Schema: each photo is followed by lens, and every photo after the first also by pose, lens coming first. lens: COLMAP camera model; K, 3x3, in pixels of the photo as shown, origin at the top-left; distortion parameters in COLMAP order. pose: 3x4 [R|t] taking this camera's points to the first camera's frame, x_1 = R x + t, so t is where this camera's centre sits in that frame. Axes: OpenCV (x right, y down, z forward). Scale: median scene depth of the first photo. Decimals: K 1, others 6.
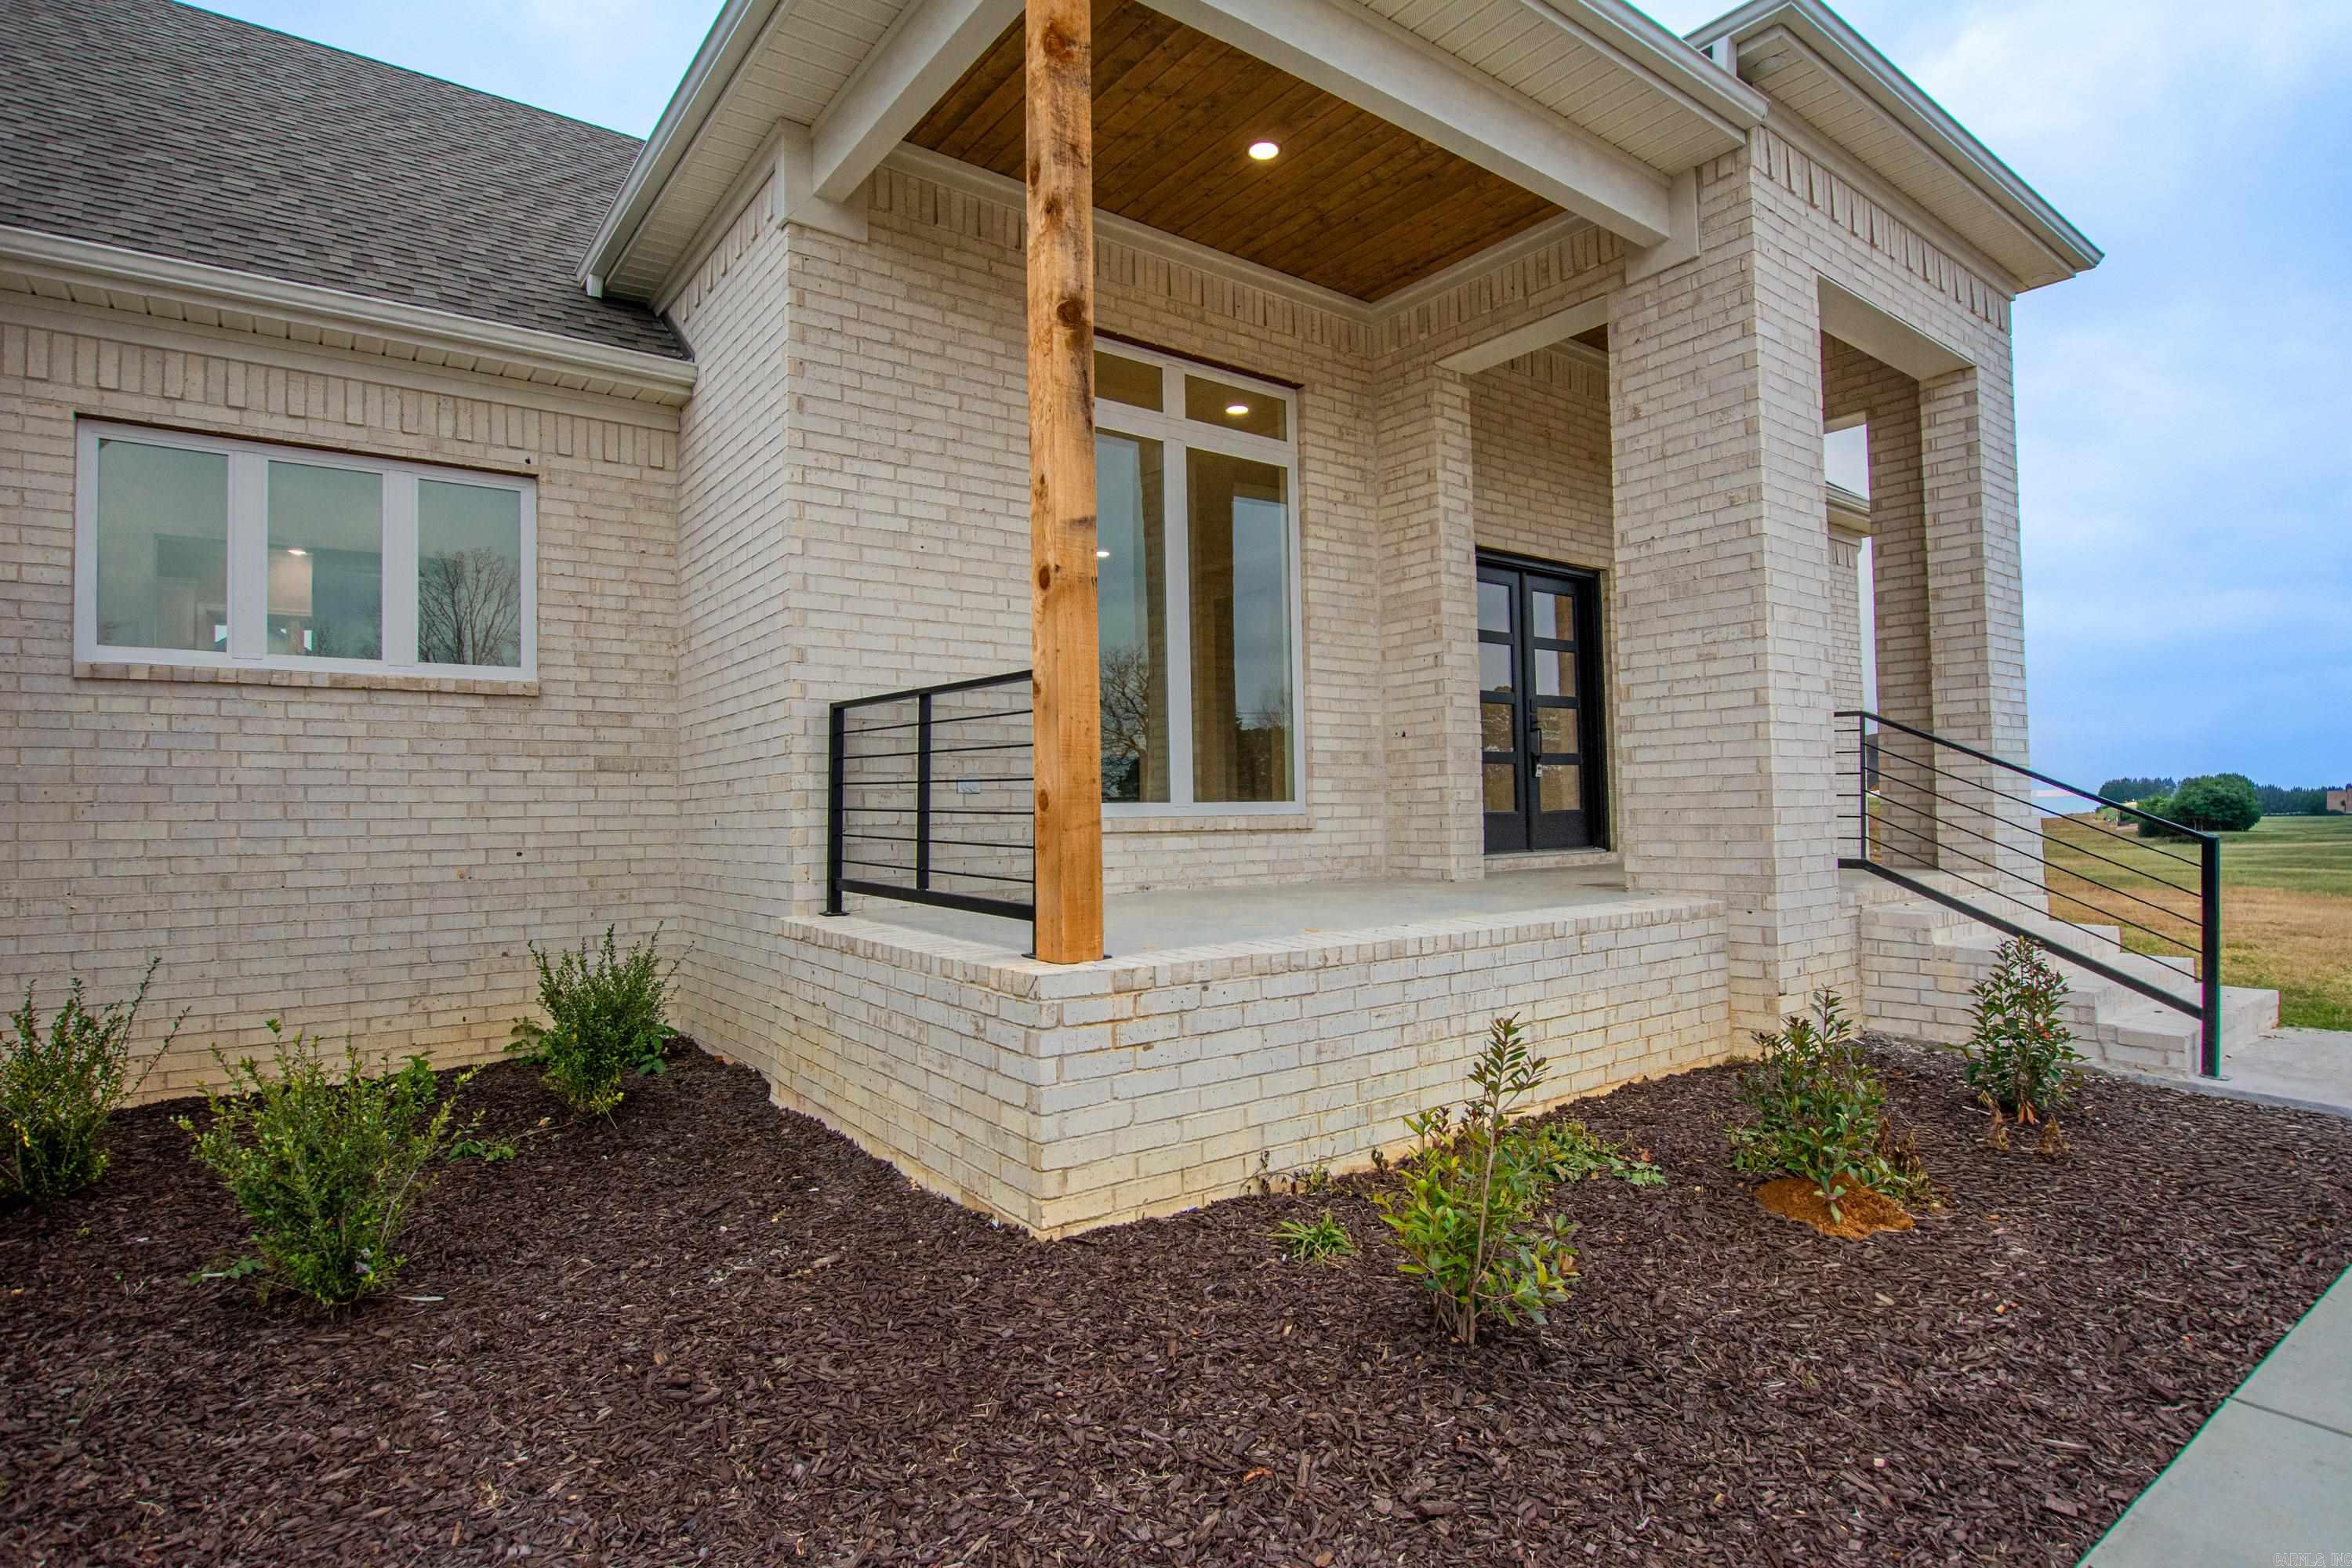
lens RADIAL K [[1178.8, 0, 1176.0], [0, 1178.8, 784.0], [0, 0, 1]] dist [-0.004763, -0.001164]
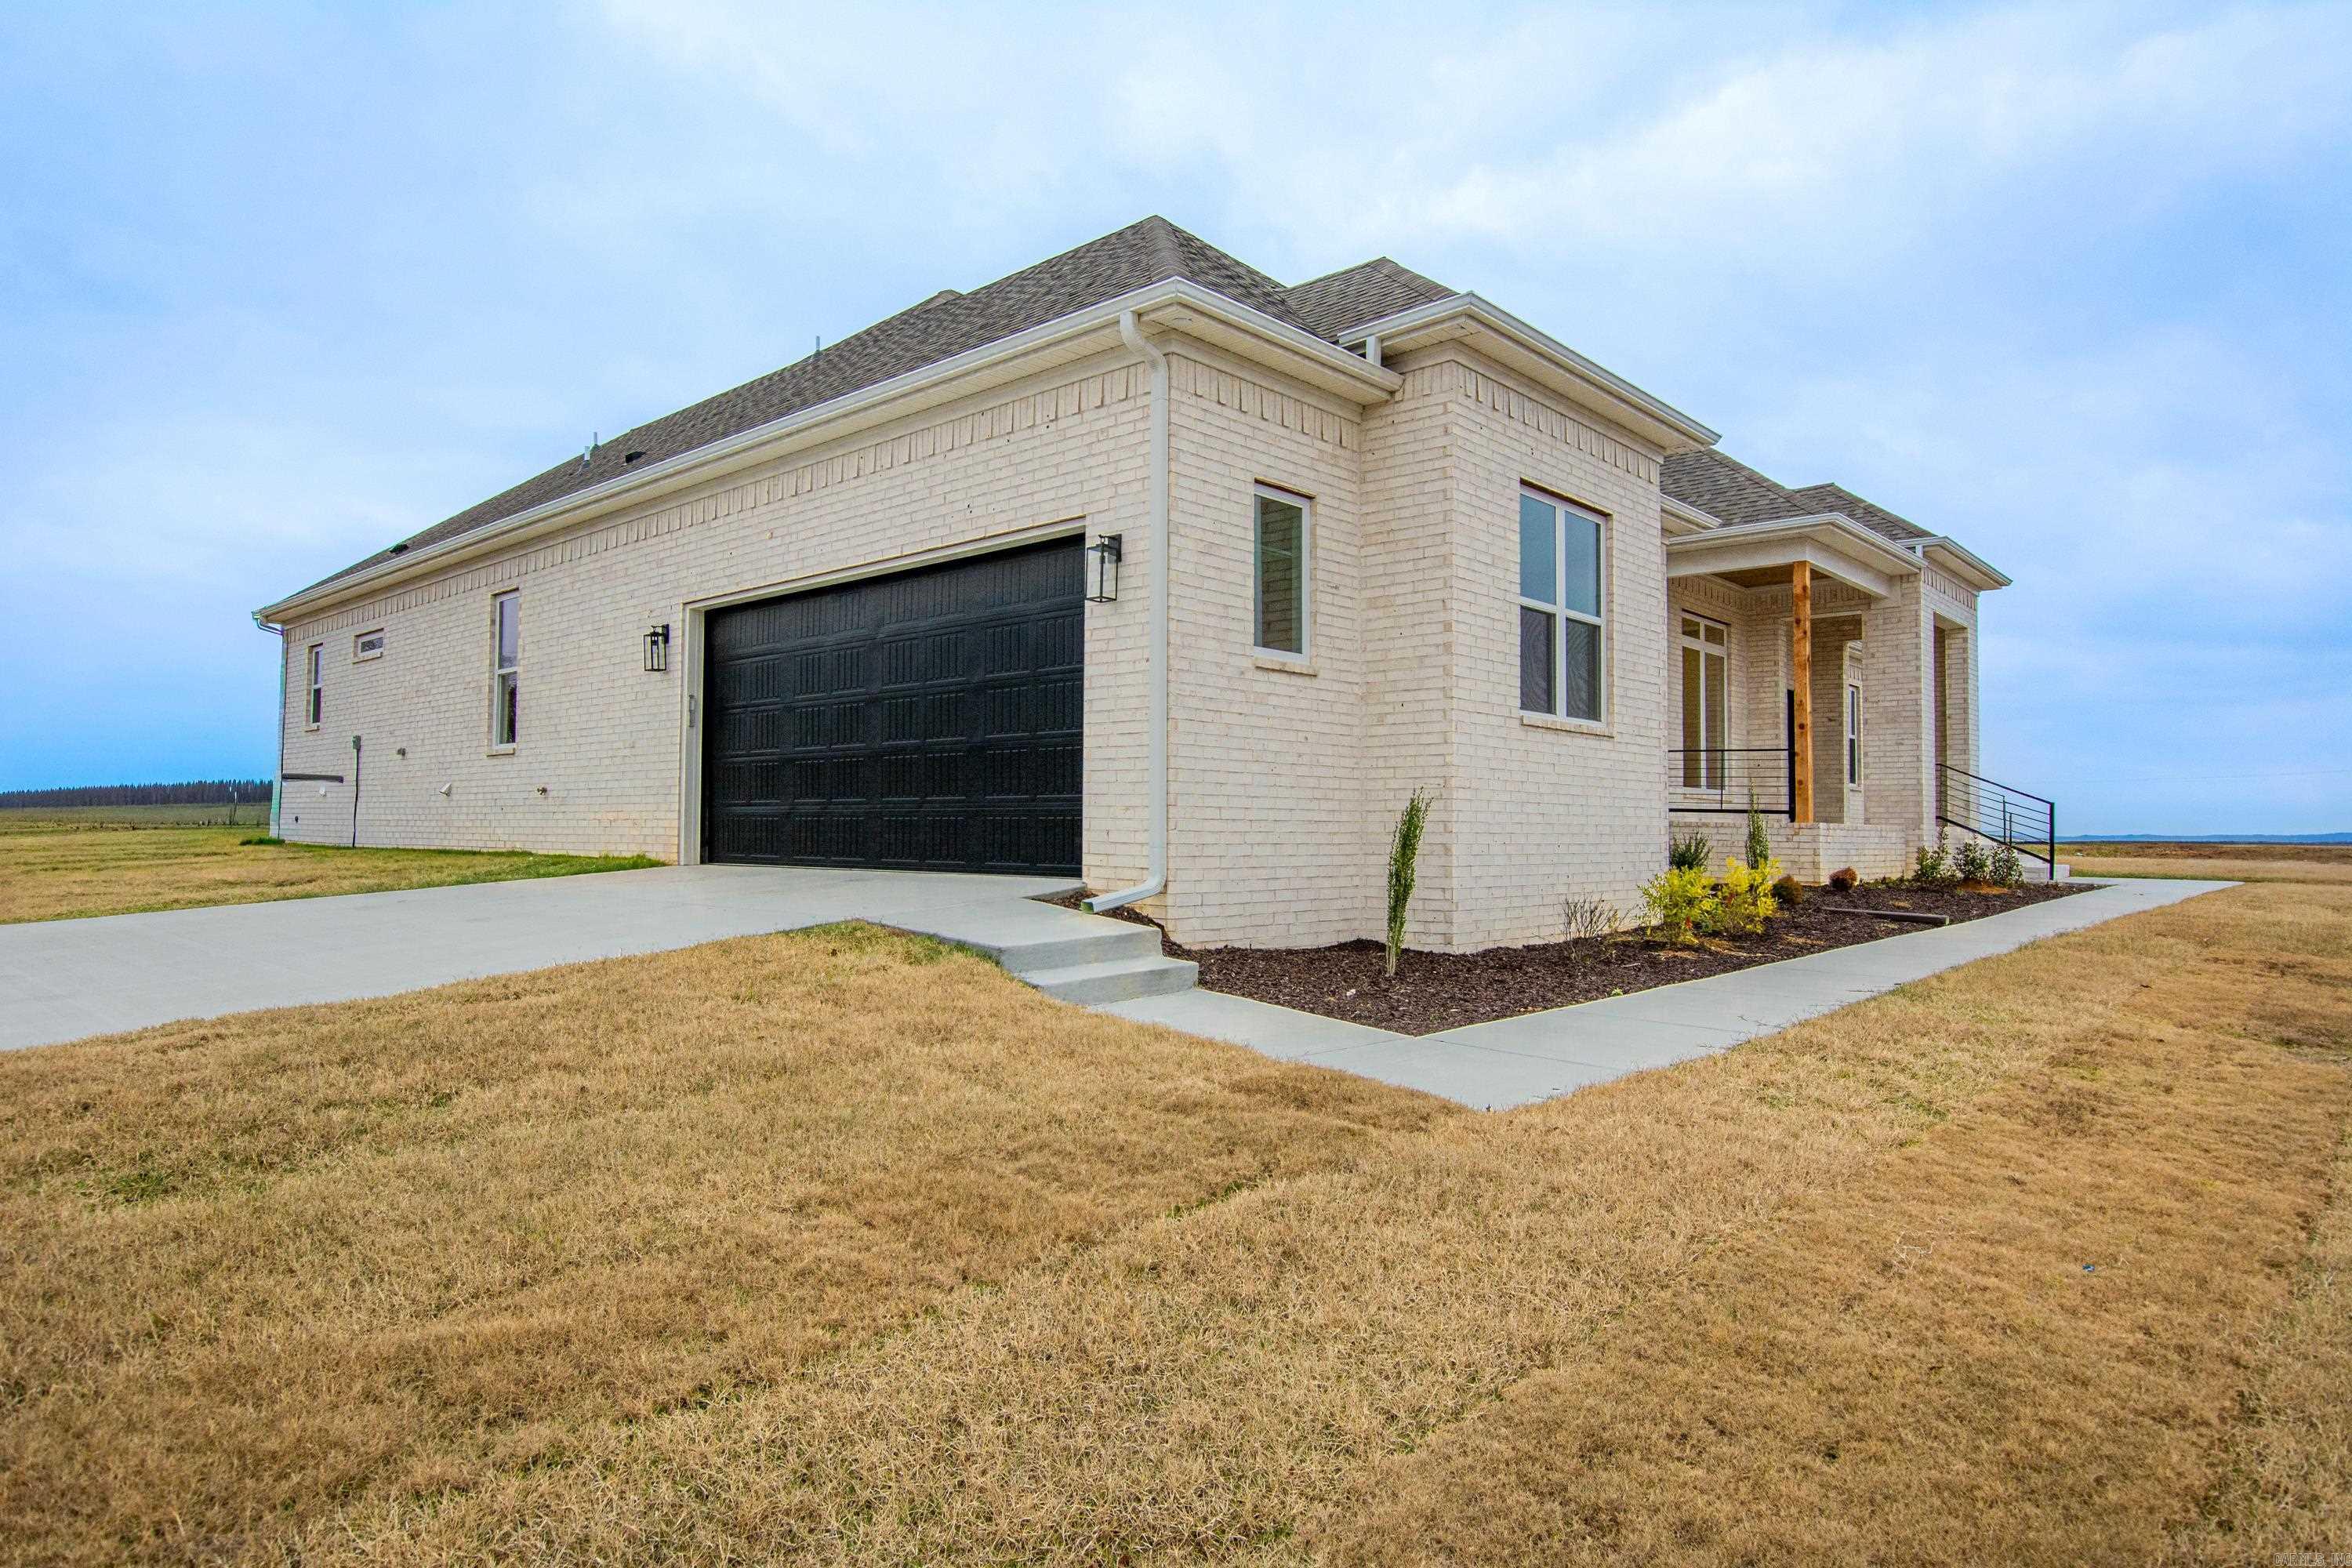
lens RADIAL K [[1364.7, 0, 1176.0], [0, 1364.7, 784.0], [0, 0, 1]] dist [0.001368, 0.000723]
pose [[0.983496, 0.029893, 0.178444, -1.545628], [-0.026270, 0.999399, -0.022631, 0.093512], [-0.179014, 0.017570, 0.983690, -1.619365]]
